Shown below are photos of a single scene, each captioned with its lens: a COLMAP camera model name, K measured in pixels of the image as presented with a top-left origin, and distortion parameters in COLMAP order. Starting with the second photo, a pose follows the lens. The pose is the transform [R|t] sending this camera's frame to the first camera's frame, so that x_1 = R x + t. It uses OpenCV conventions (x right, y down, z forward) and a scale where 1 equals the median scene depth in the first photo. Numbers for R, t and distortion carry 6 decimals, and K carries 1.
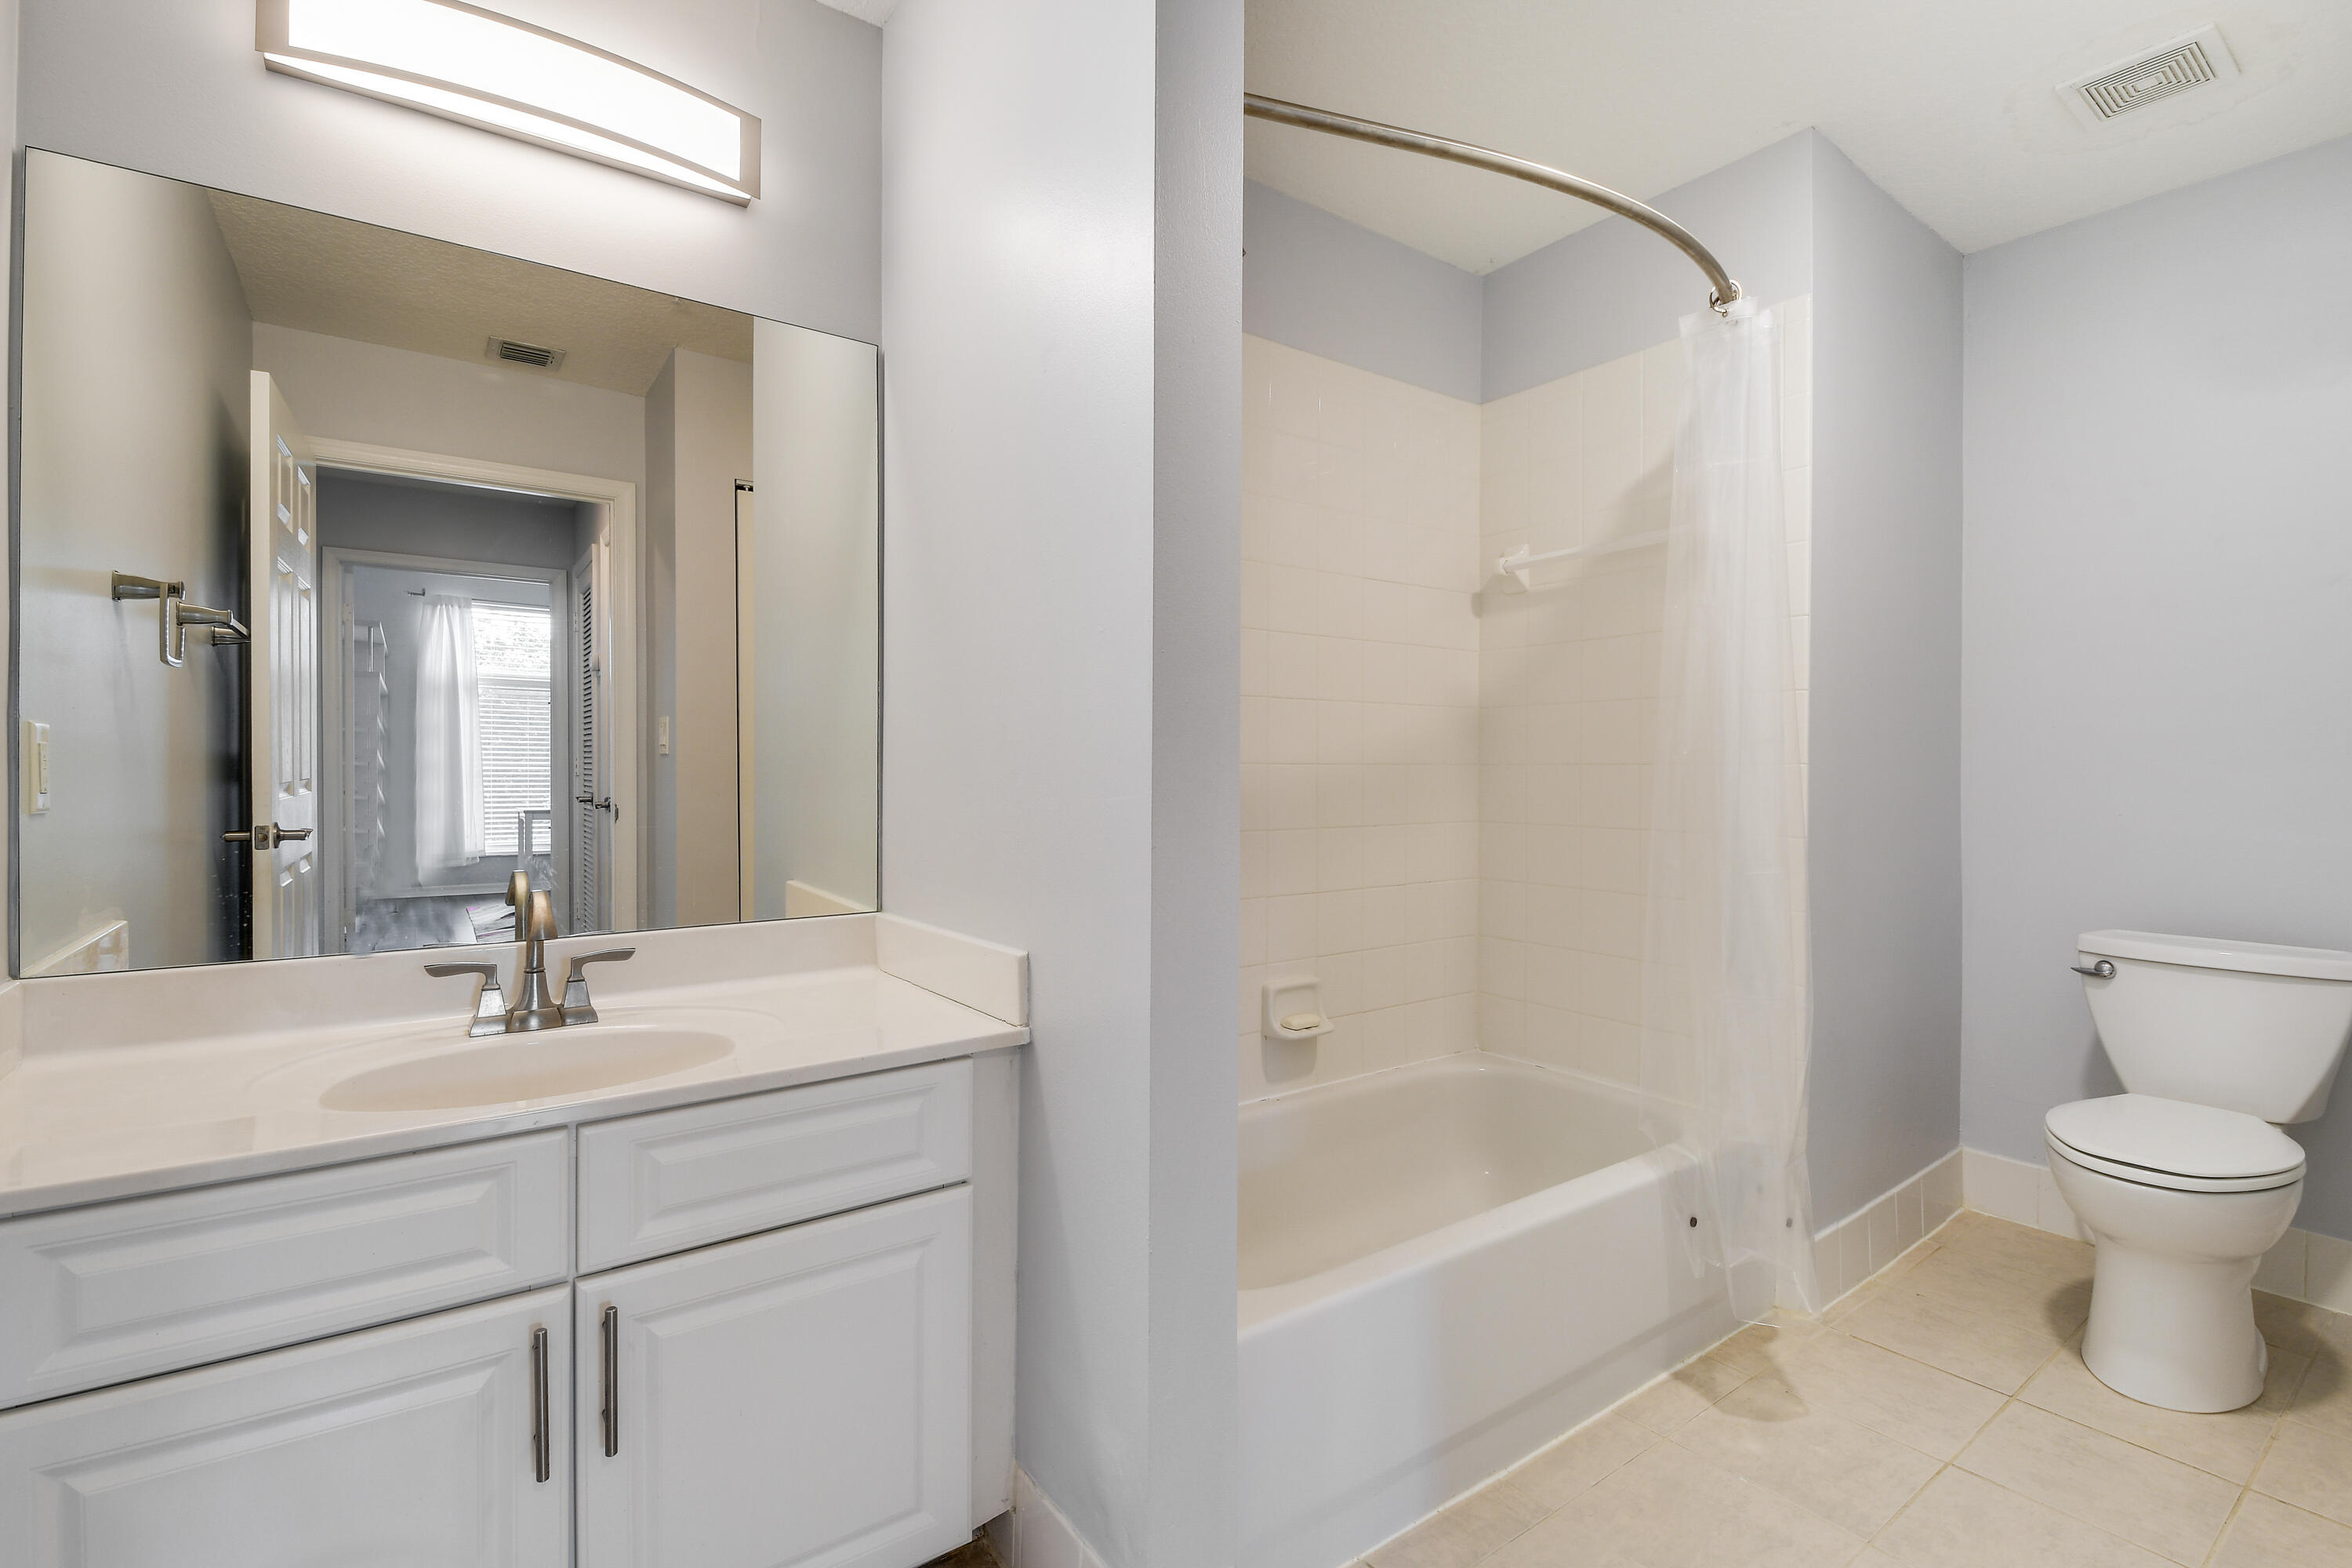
lens RADIAL K [[981.3, 0, 1176.0], [0, 981.3, 784.0], [0, 0, 1]] dist [0.000030, -0.015574]
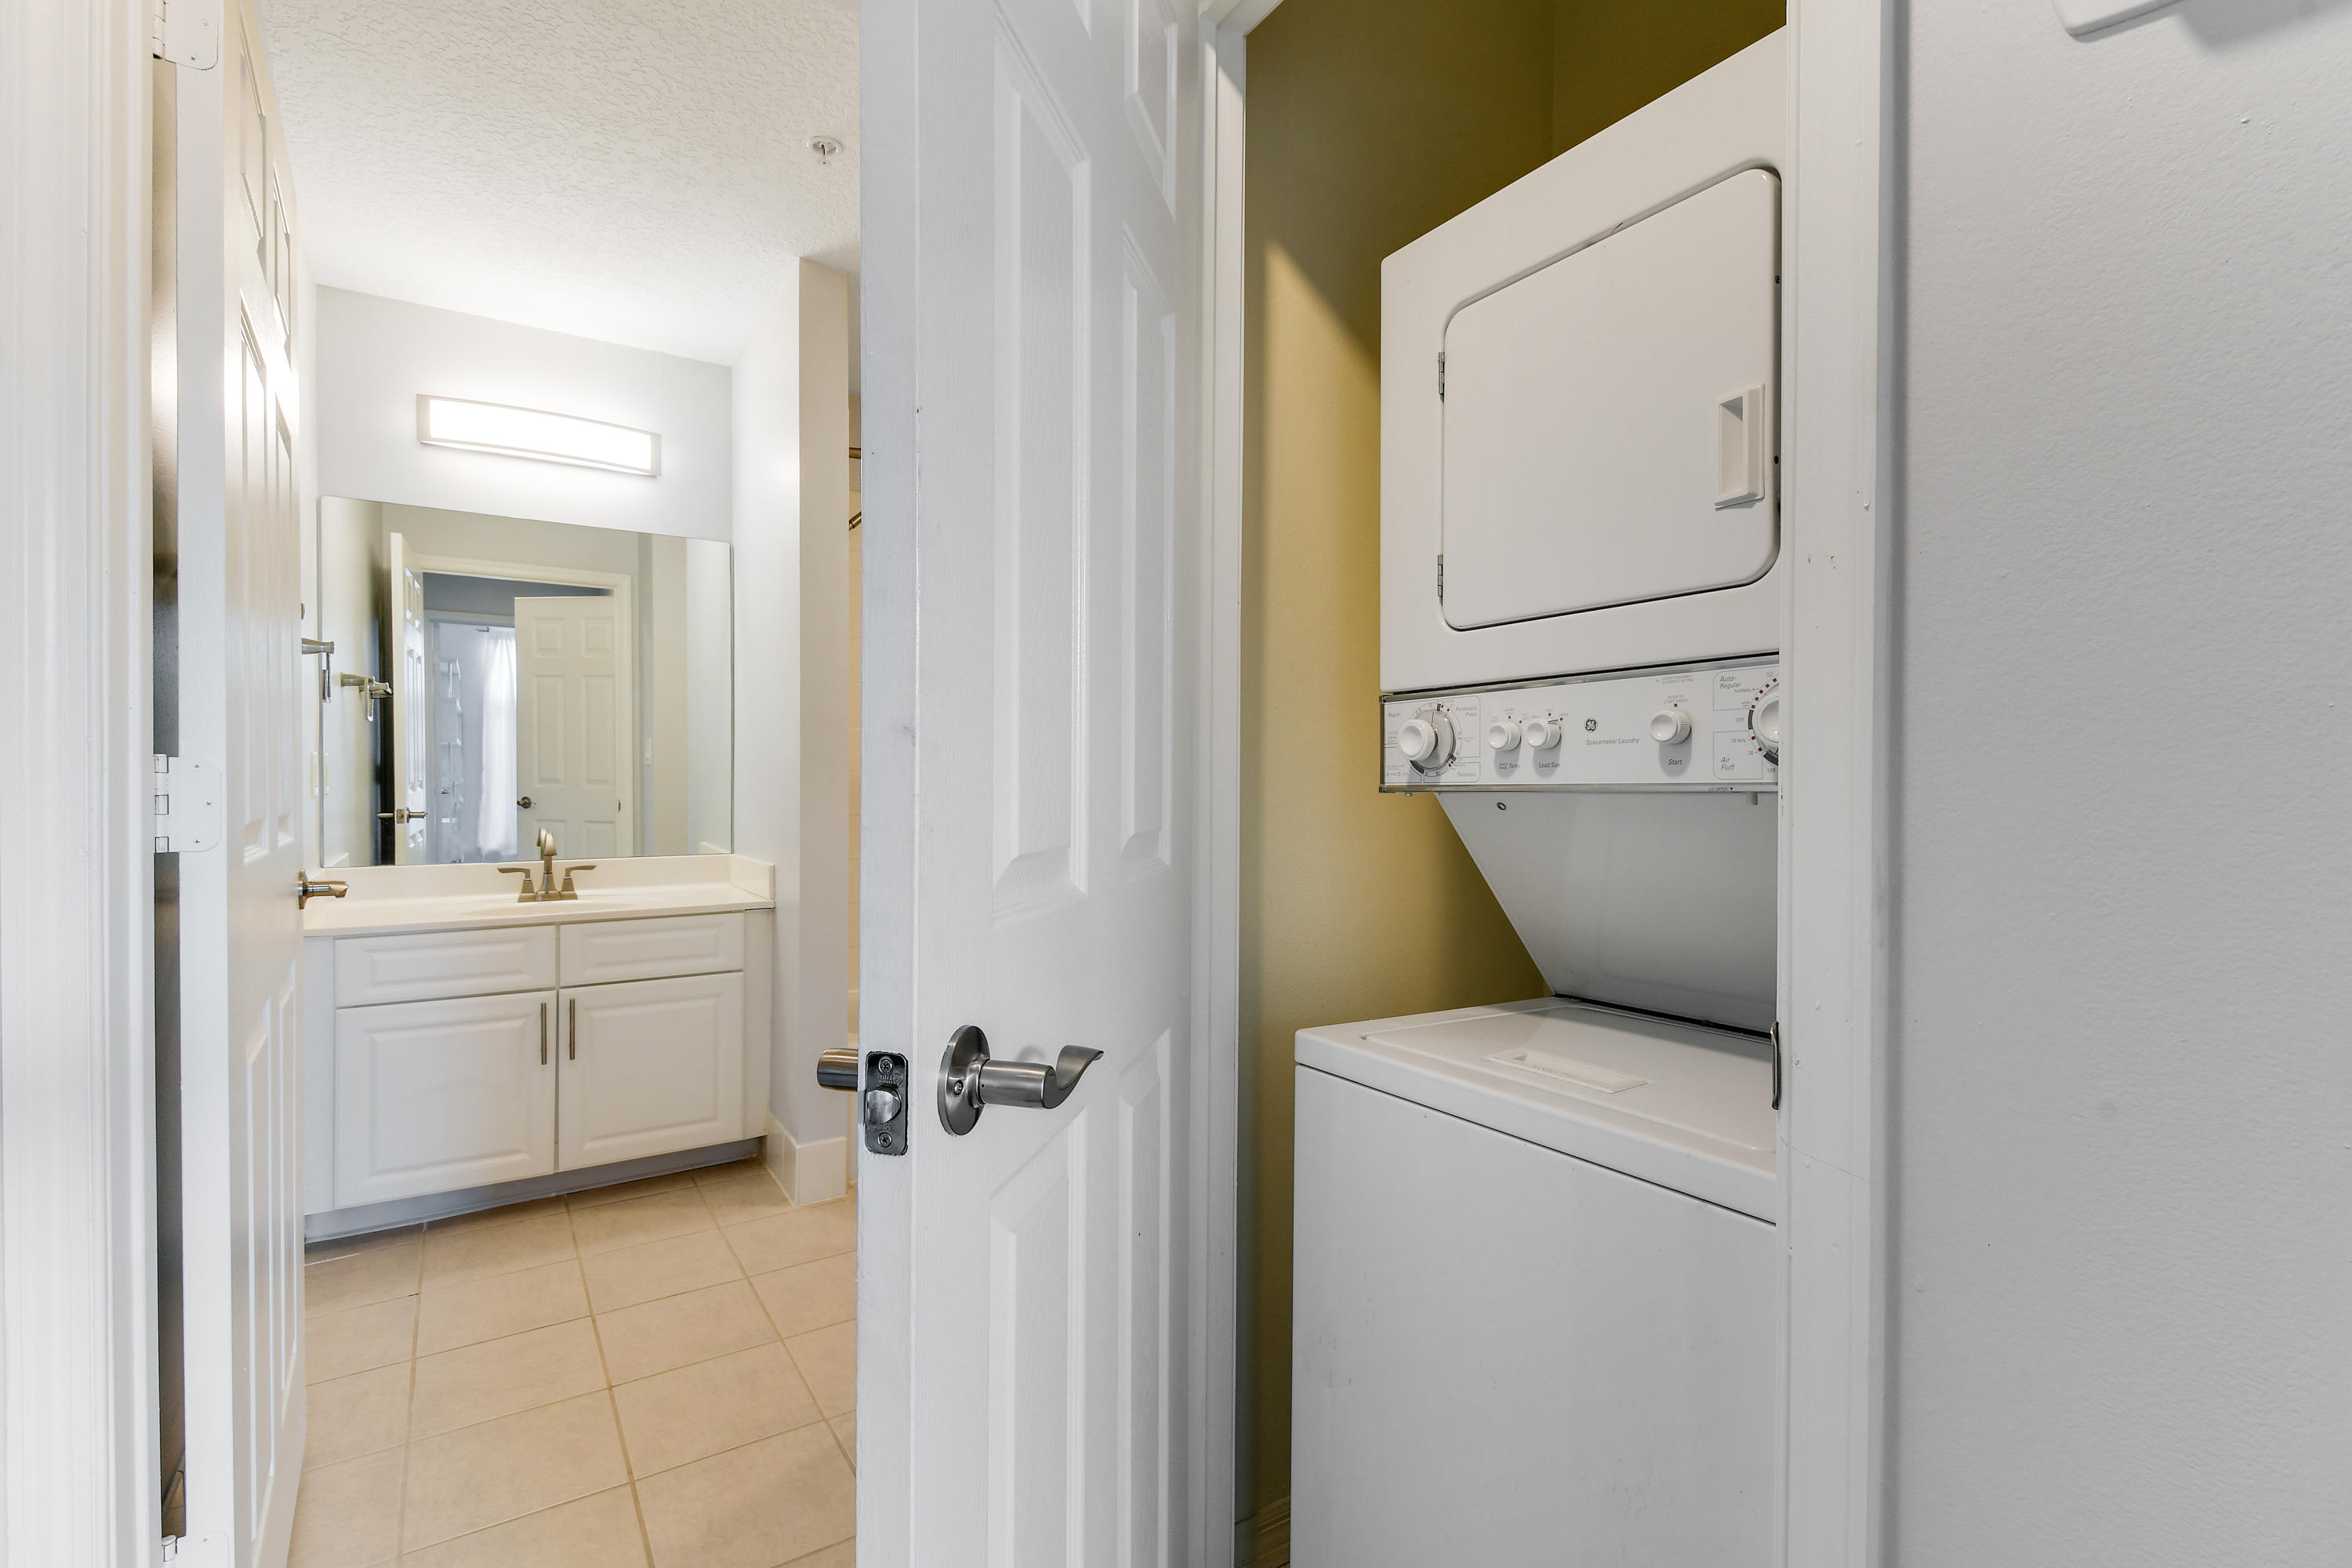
lens RADIAL K [[1028.4, 0, 1176.0], [0, 1028.4, 784.0], [0, 0, 1]] dist [-0.034158, -0.000050]
pose [[0.998344, -0.003767, -0.057410, 0.794149], [0.003832, 0.999992, 0.001021, 0.004865], [0.057405, -0.001240, 0.998350, -1.065664]]
